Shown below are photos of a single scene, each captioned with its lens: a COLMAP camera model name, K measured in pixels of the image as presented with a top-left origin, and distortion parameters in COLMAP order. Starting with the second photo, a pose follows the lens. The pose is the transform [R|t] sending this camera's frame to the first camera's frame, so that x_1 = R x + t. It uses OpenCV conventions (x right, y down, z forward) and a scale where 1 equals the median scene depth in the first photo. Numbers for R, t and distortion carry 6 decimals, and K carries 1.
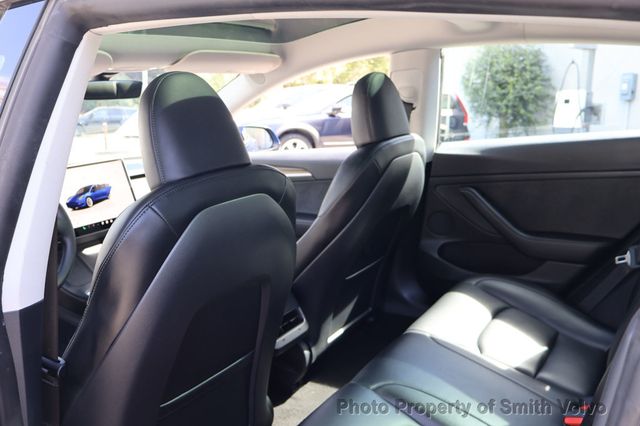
lens RADIAL K [[574.5, 0, 320.0], [0, 574.5, 213.0], [0, 0, 1]] dist [0.010794, 0.010172]
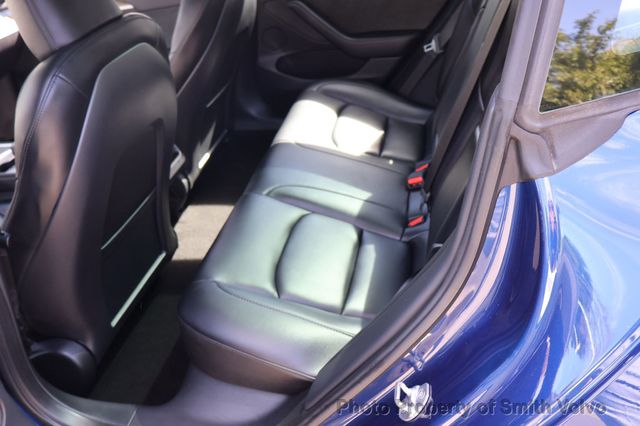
lens RADIAL K [[574.5, 0, 320.0], [0, 574.5, 213.0], [0, 0, 1]] dist [0.010794, 0.010172]
pose [[0.927010, -0.245054, 0.283905, -0.114476], [0.143145, 0.930885, 0.336100, -0.033889], [-0.346645, -0.270929, 0.898017, -0.097655]]
